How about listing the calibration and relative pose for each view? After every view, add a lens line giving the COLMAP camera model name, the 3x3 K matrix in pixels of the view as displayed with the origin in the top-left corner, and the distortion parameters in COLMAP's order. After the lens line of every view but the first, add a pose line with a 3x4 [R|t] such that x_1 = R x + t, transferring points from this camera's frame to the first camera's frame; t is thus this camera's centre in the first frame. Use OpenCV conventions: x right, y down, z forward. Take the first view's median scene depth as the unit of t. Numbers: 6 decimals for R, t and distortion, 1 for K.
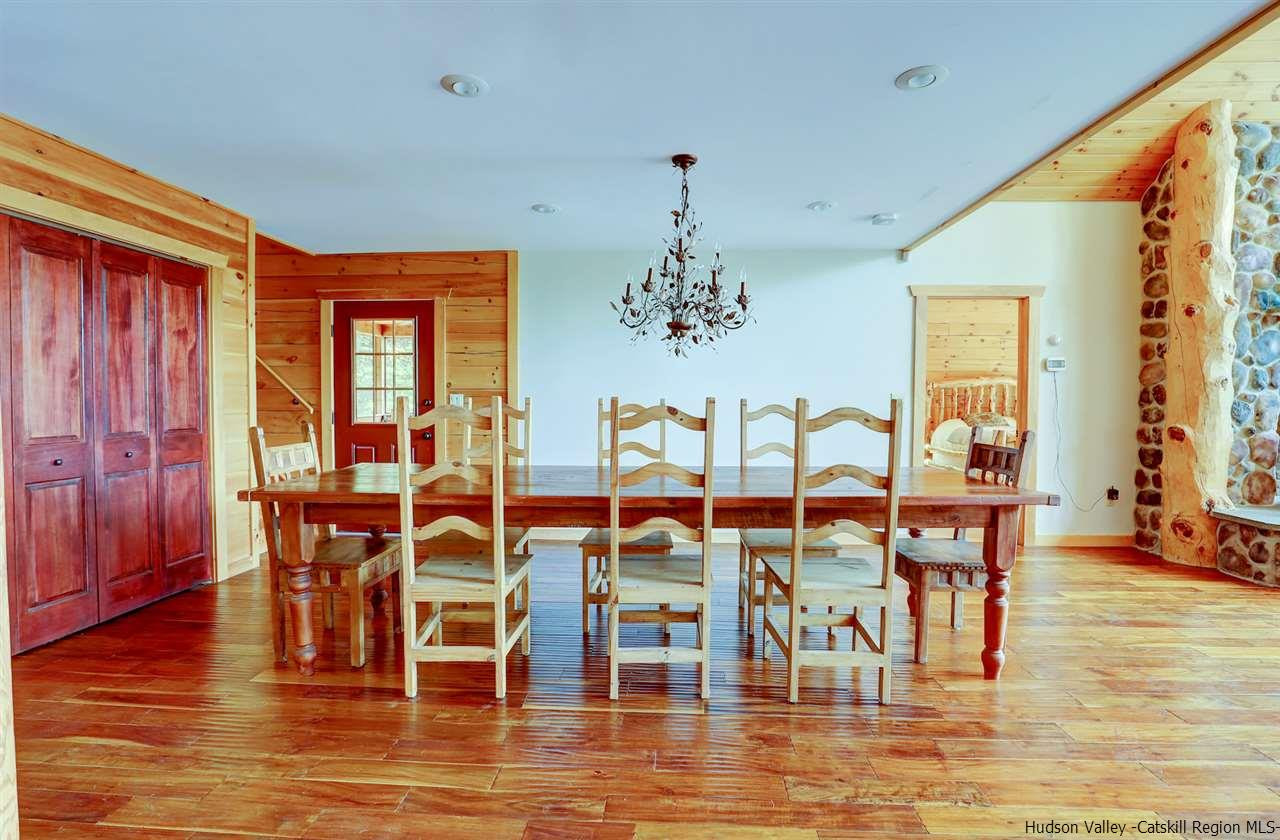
lens RADIAL K [[591.2, 0, 640.4], [0, 591.2, 417.6], [0, 0, 1]] dist [-0.044835, 0.010452]
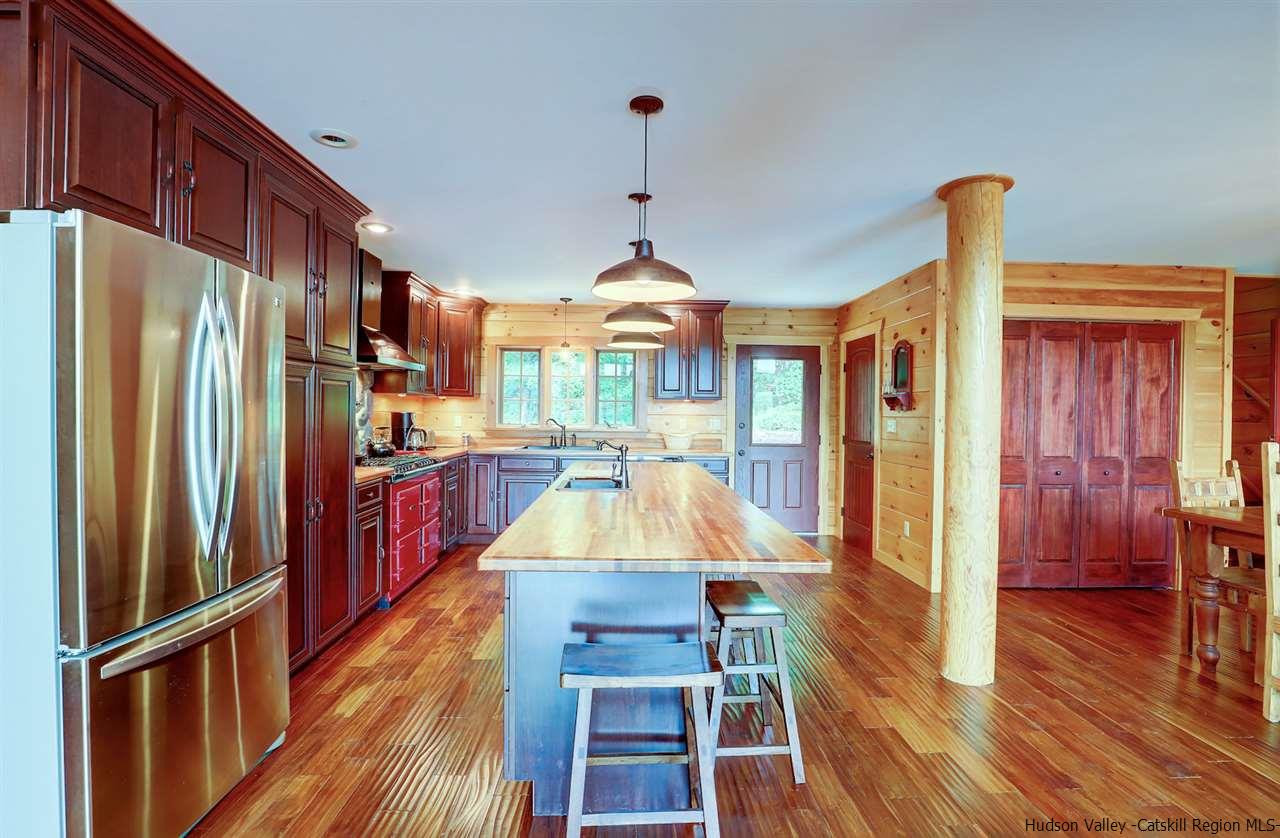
lens RADIAL K [[591.2, 0, 640.4], [0, 591.2, 416.6], [0, 0, 1]] dist [-0.044835, 0.010452]
pose [[0.075924, 0.005958, -0.997096, 0.400046], [-0.042488, 0.999093, 0.002734, -0.026990], [0.996208, 0.042157, 0.076108, -0.221688]]
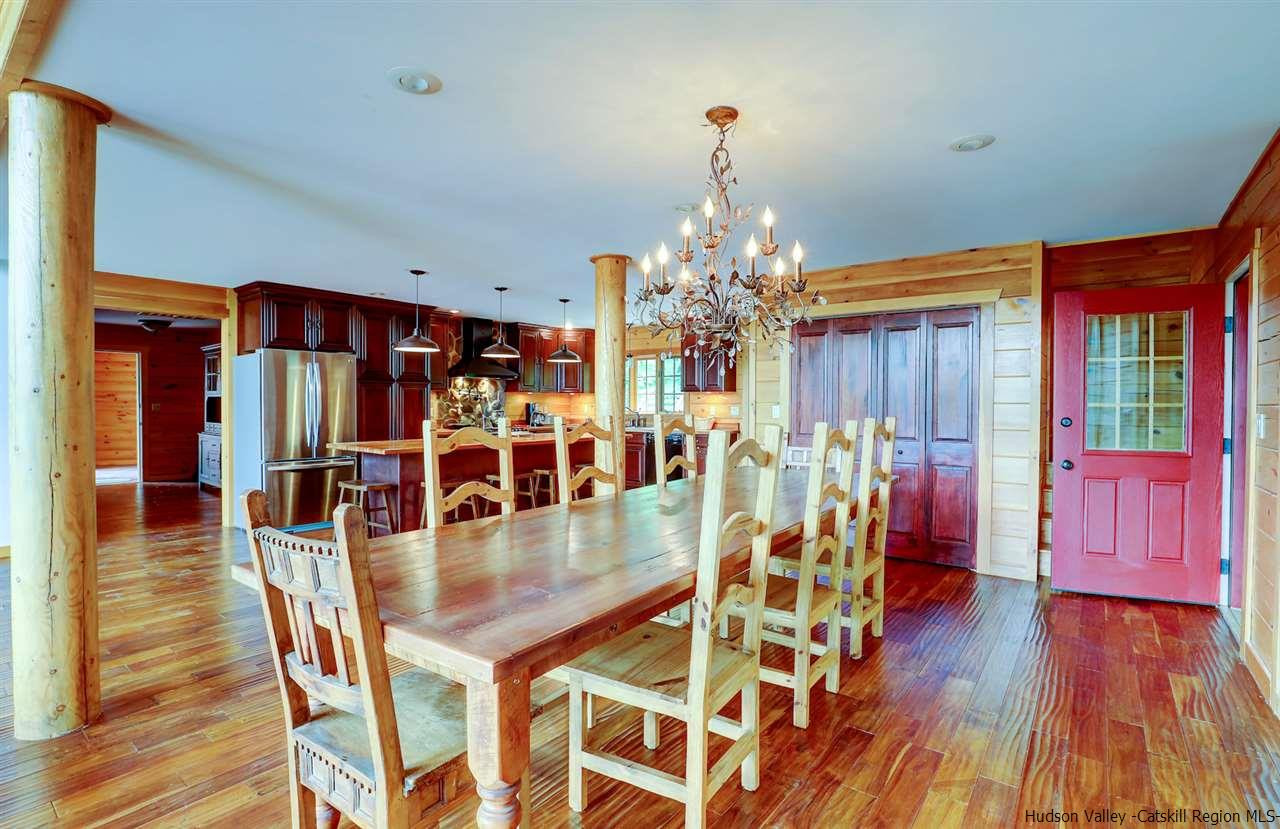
lens RADIAL K [[619.7, 0, 640.0], [0, 619.7, 414.5], [0, 0, 1]] dist [-0.019400, -0.000282]
pose [[-0.560835, 0.015728, -0.827778, 0.811900], [-0.027303, 0.998924, 0.037479, -0.074795], [0.827477, 0.043621, -0.559803, 1.343174]]
